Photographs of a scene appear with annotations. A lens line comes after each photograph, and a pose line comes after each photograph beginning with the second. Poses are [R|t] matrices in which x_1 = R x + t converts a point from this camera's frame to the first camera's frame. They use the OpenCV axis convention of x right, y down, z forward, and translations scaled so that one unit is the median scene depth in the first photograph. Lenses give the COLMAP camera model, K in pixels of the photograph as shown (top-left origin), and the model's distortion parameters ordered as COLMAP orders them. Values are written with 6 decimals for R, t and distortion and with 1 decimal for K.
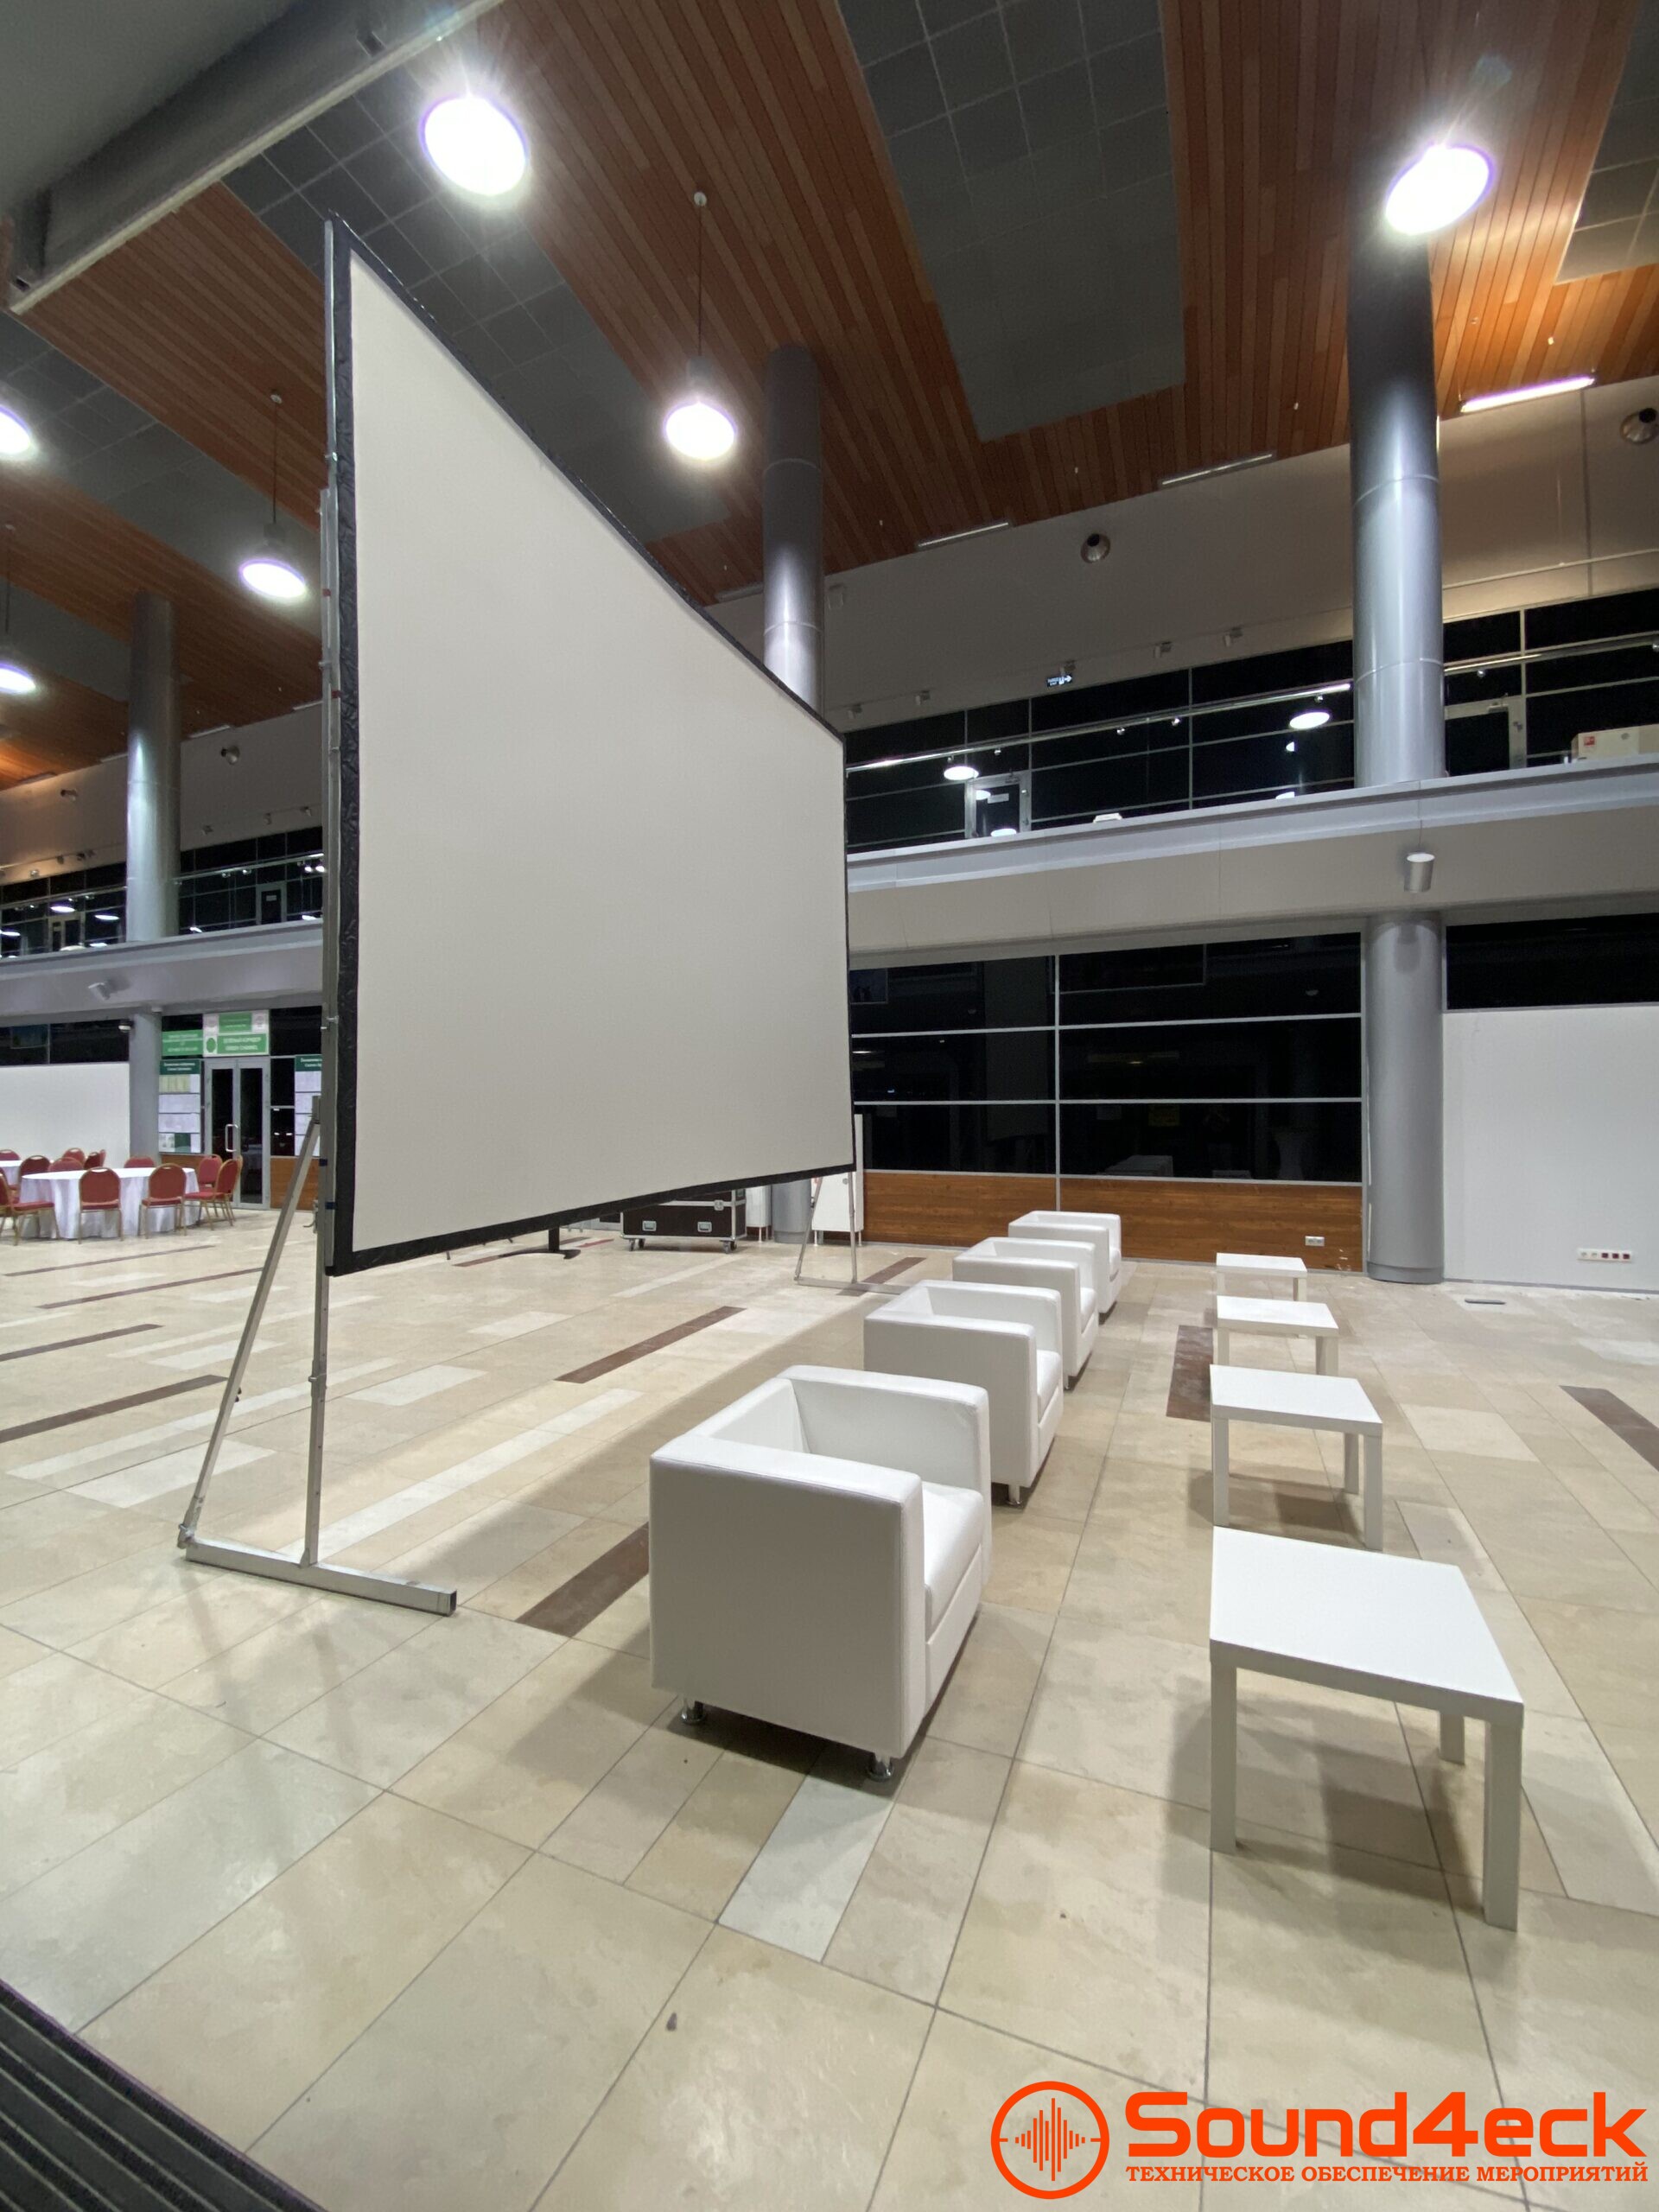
lens RADIAL K [[891.6, 0, 826.4], [0, 891.6, 1099.8], [0, 0, 1]] dist [0.022456, -0.021854]
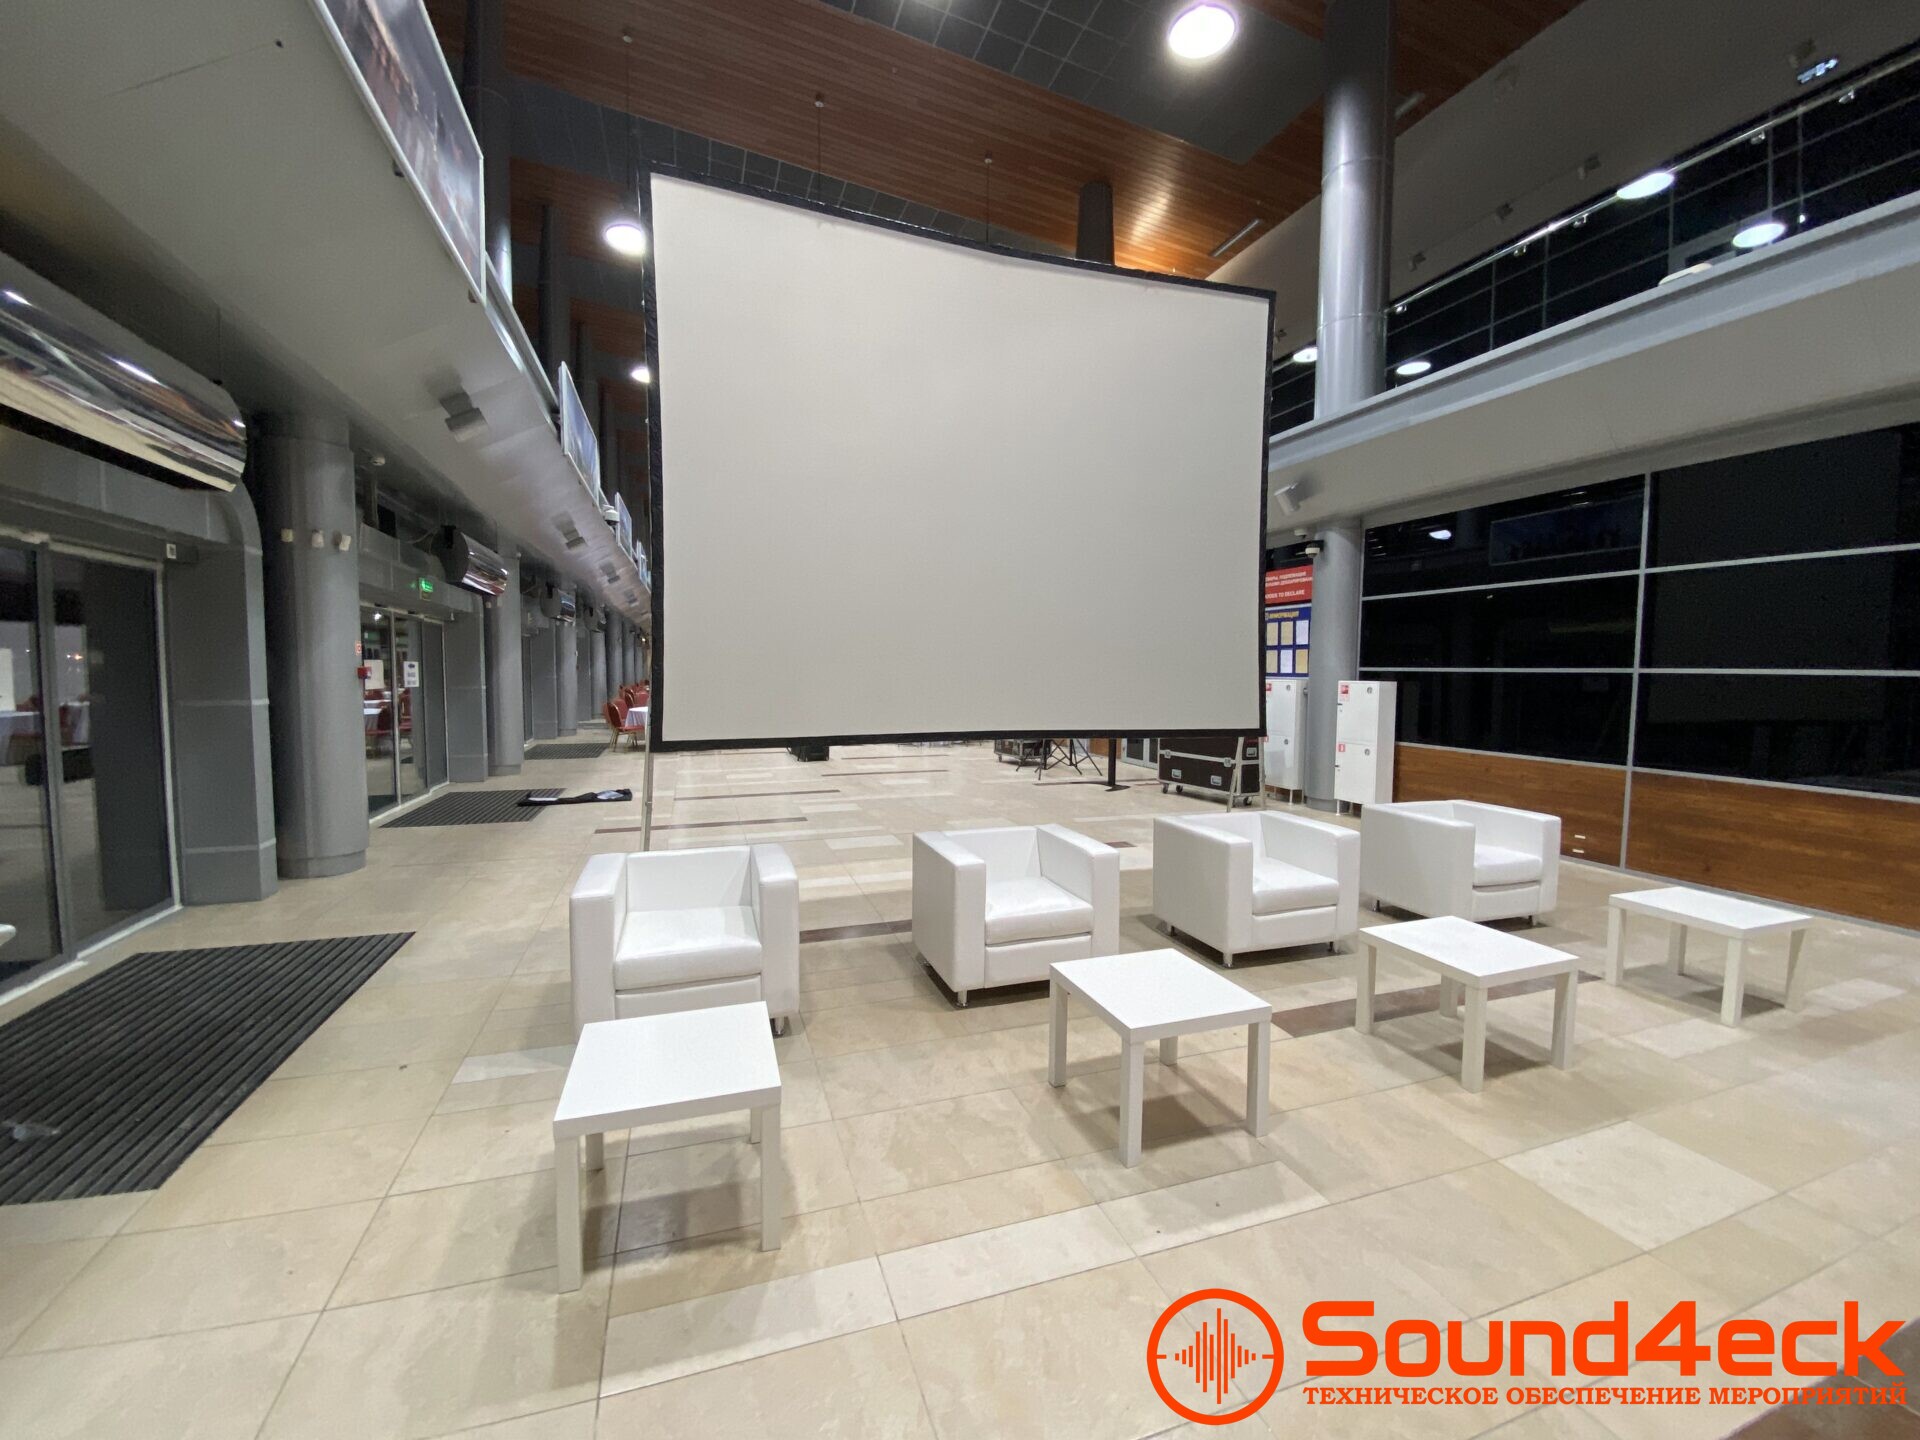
lens RADIAL K [[773.9, 0, 953.8], [0, 773.9, 717.5], [0, 0, 1]] dist [0.022456, -0.021854]
pose [[0.668447, 0.058705, -0.741439, 0.392937], [-0.009761, 0.997487, 0.070177, 0.001176], [0.743696, -0.039672, 0.667340, 0.138612]]
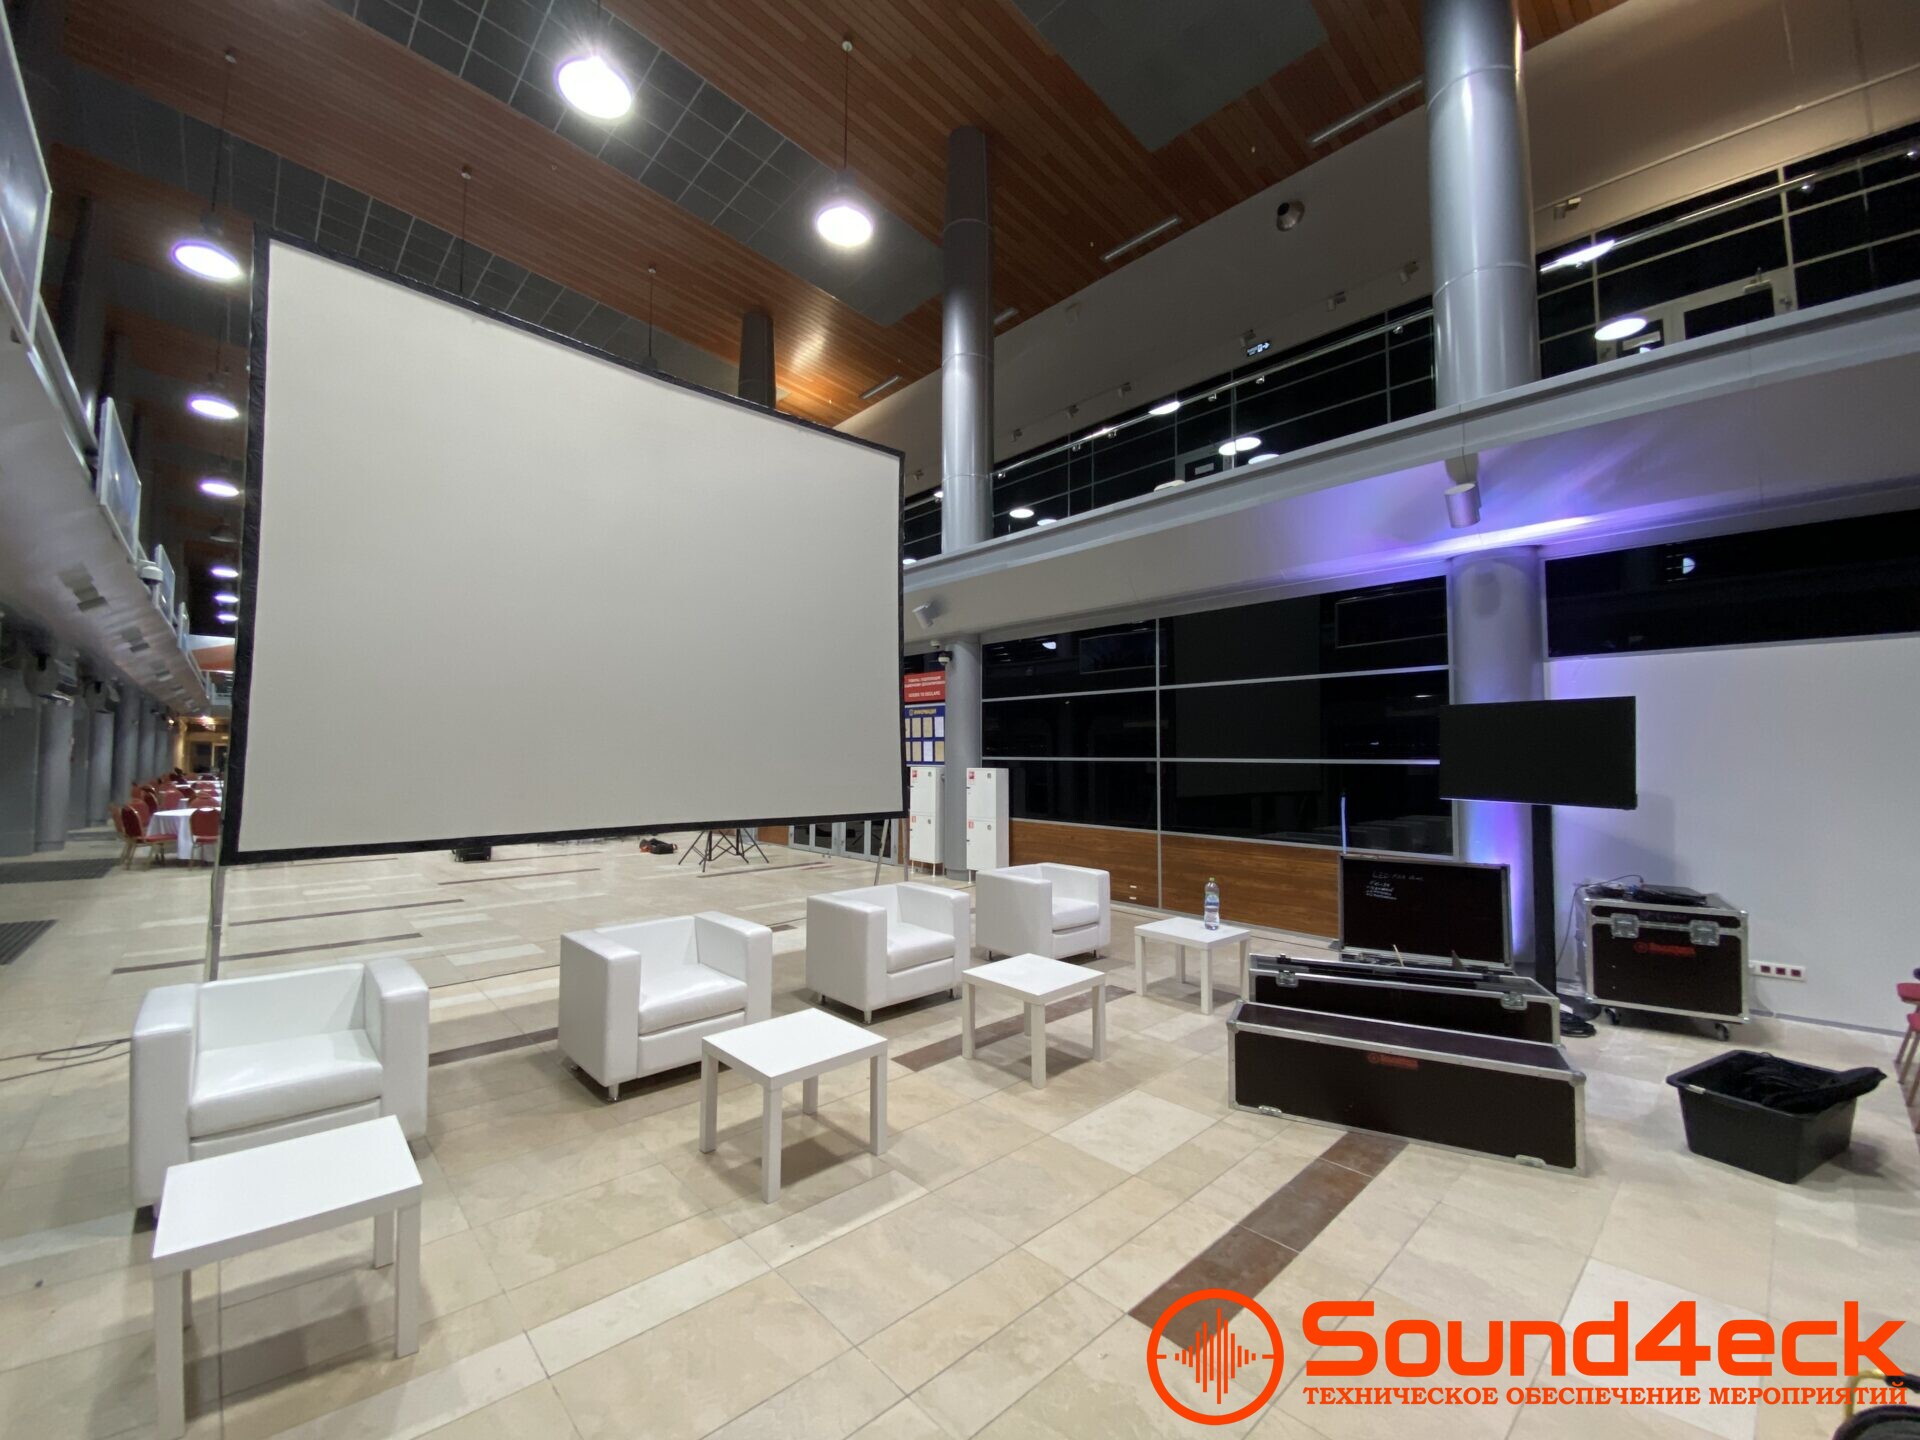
lens RADIAL K [[773.9, 0, 953.8], [0, 773.9, 717.5], [0, 0, 1]] dist [0.022456, -0.021854]
pose [[0.912767, -0.011105, -0.408330, 0.442767], [-0.007496, 0.999007, -0.043925, -0.006393], [0.408413, 0.043154, 0.911777, 0.092067]]
